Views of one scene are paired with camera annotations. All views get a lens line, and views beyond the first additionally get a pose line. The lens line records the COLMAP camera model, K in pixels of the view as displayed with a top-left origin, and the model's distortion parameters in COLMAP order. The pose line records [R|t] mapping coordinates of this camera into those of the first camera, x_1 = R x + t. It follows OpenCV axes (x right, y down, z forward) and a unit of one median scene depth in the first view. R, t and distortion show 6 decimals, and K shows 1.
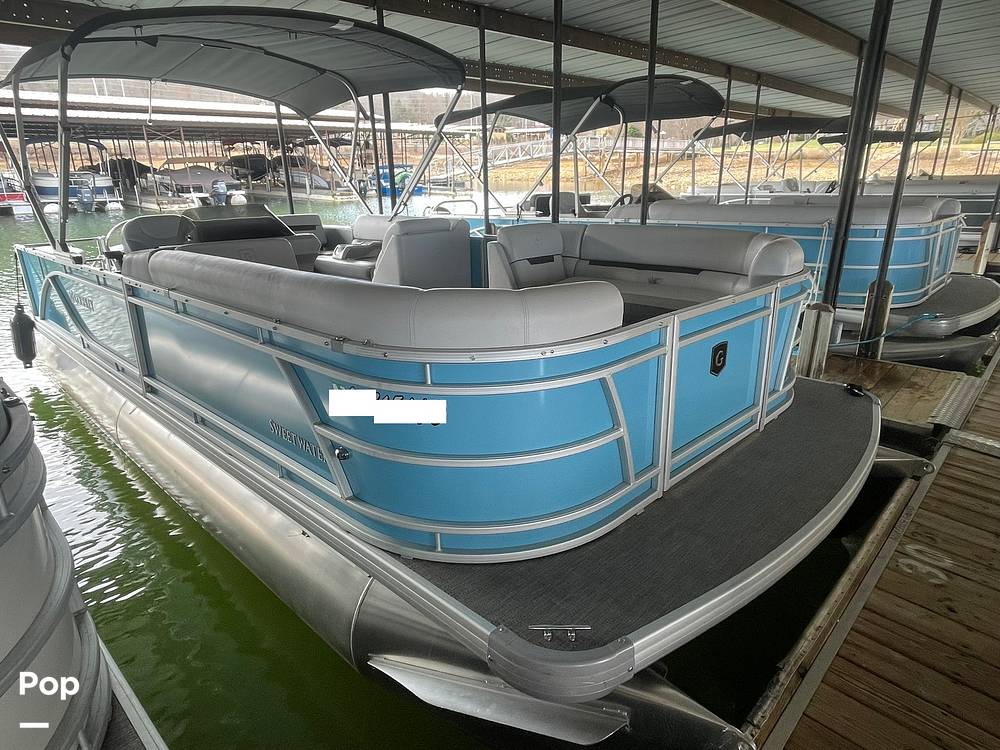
lens RADIAL K [[605.0, 0, 516.3], [0, 605.0, 389.2], [0, 0, 1]] dist [-0.000346, 0.000222]
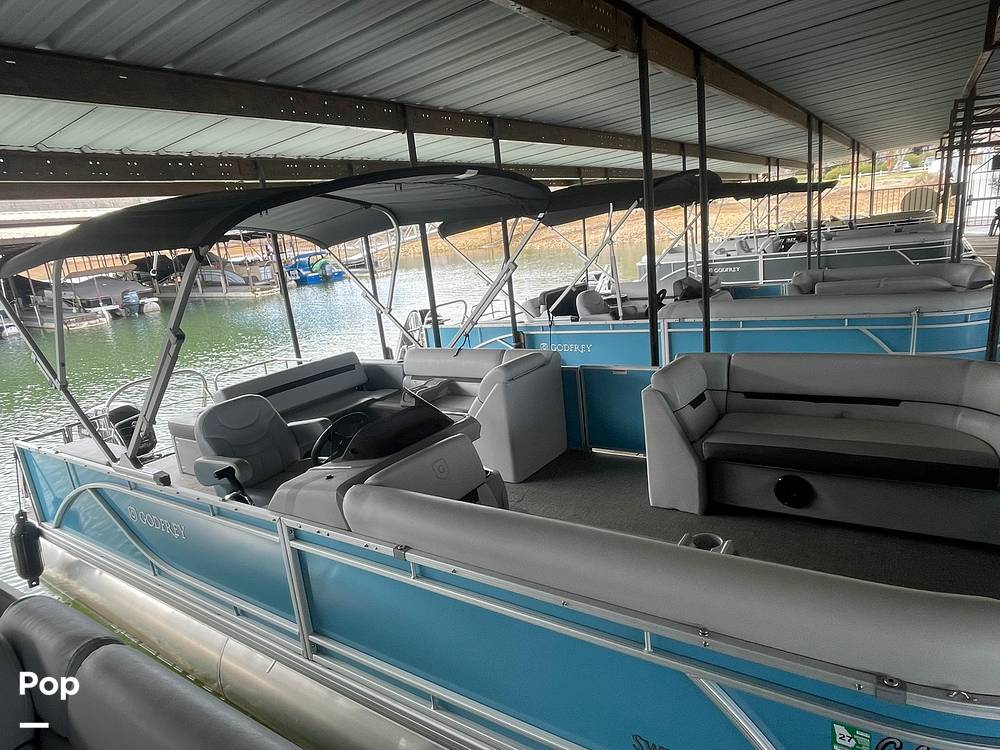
lens RADIAL K [[602.5, 0, 503.6], [0, 602.5, 393.8], [0, 0, 1]] dist [-0.008556, 0.000461]
pose [[0.983025, -0.129797, 0.129671, -0.149645], [0.140354, 0.987191, -0.075861, -0.082006], [-0.118164, 0.092773, 0.988651, 0.060405]]
